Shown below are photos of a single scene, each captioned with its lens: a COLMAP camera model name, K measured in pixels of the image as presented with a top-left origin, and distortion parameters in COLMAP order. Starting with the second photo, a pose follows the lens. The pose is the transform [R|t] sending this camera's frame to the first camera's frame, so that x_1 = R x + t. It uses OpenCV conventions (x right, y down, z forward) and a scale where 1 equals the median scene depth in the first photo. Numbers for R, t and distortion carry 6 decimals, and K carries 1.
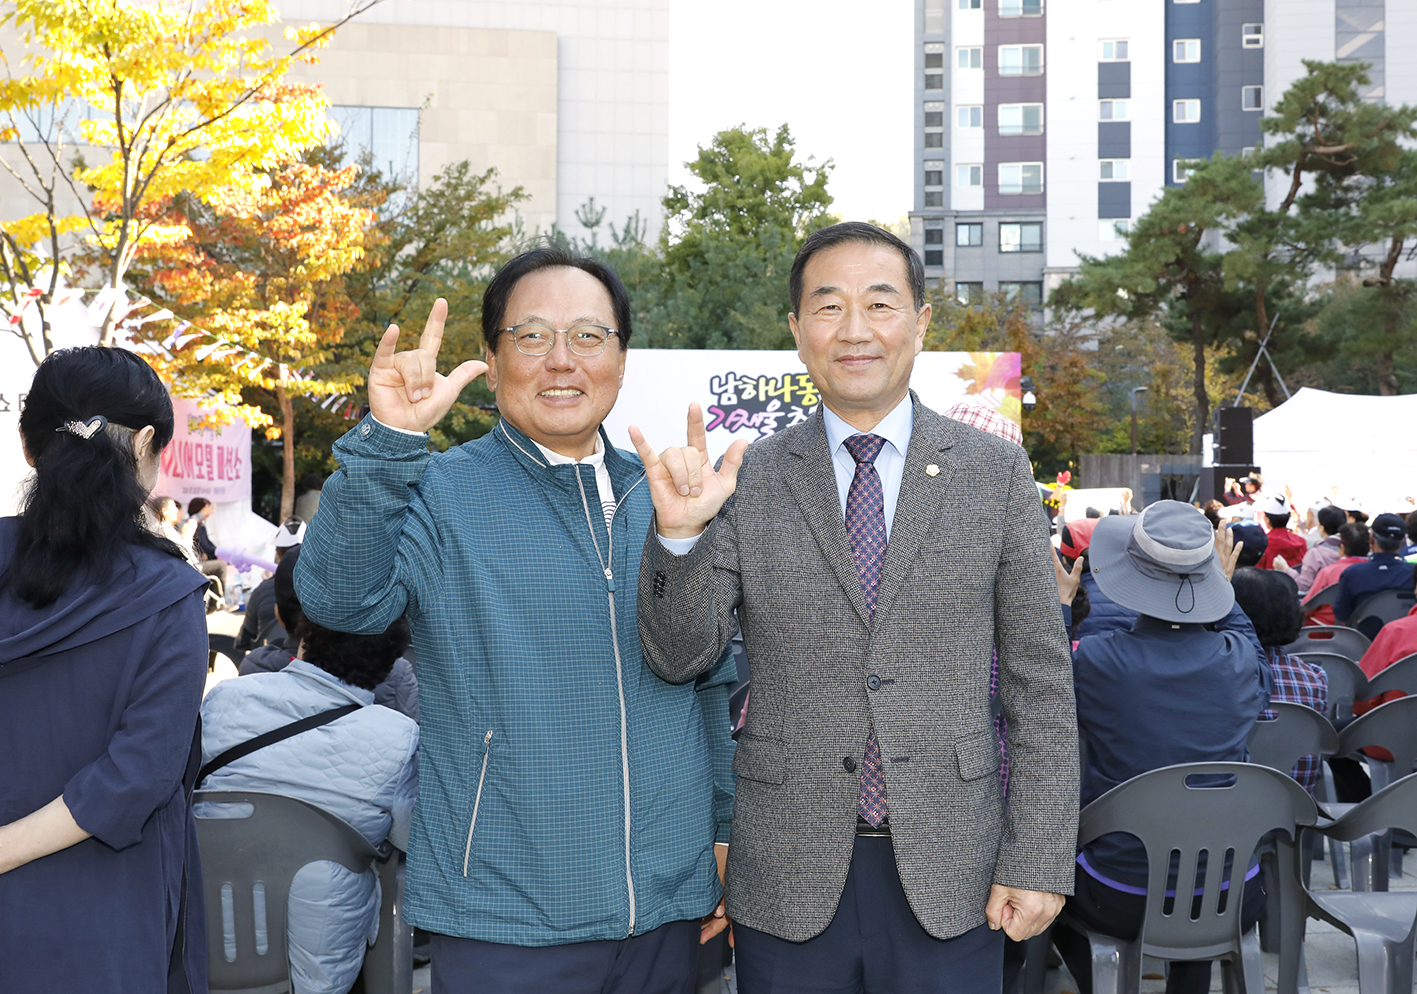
lens RADIAL K [[1910.2, 0, 708.5], [0, 1910.2, 497.0], [0, 0, 1]] dist [-0.154213, 0.008831]
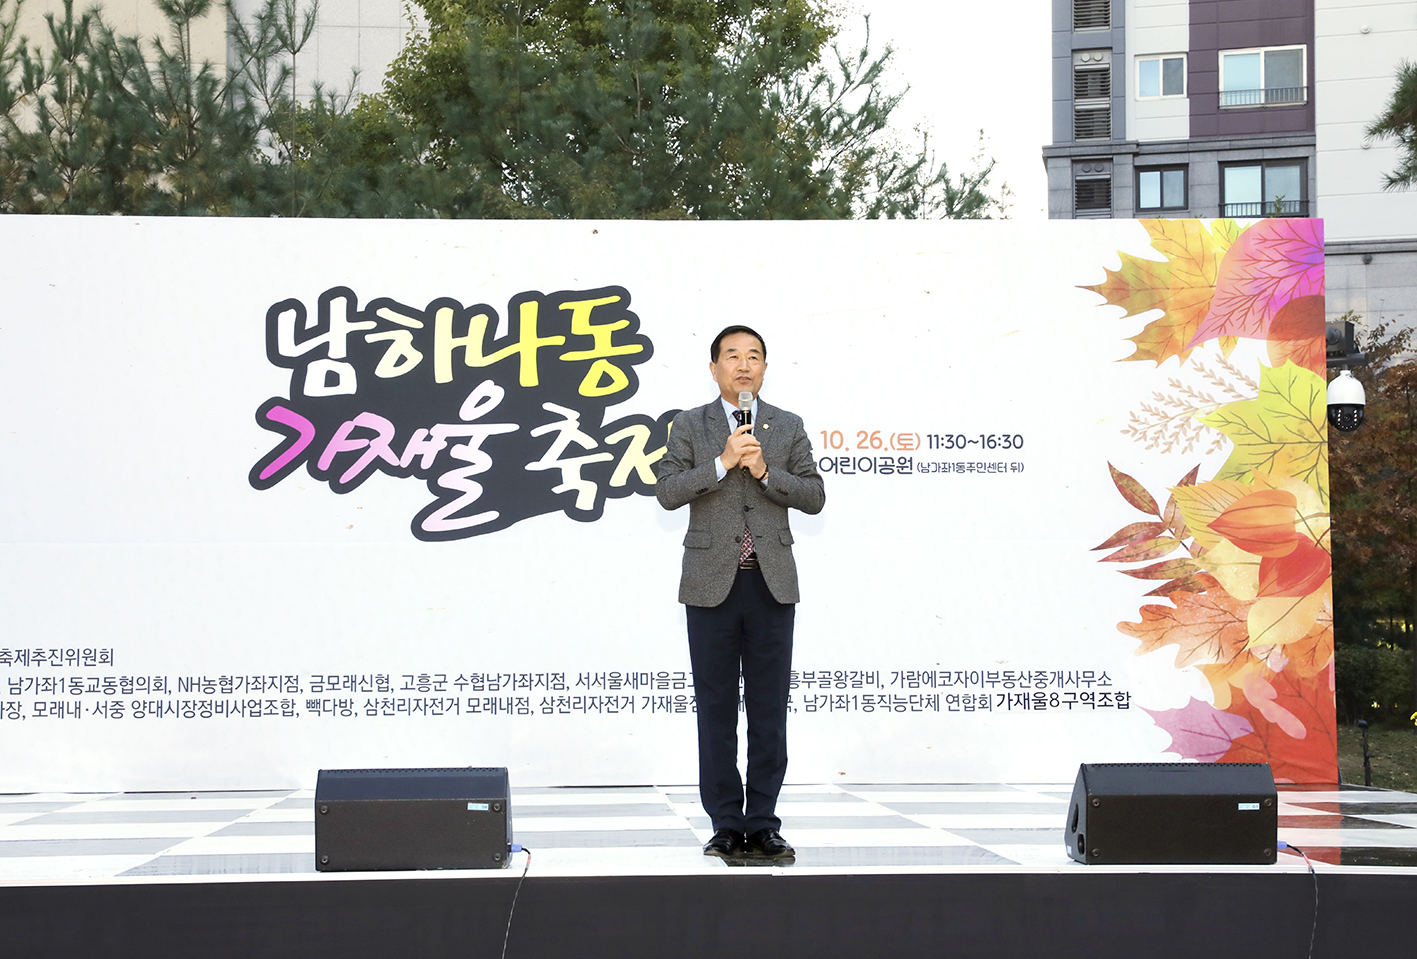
lens RADIAL K [[2474.5, 0, 675.4], [0, 2474.5, 483.2], [0, 0, 1]] dist [0.134858, 0.129412]
pose [[0.998081, -0.009203, -0.061227, 0.087785], [0.004250, 0.996743, -0.080534, -0.003458], [0.061769, 0.080120, 0.994870, 0.615183]]
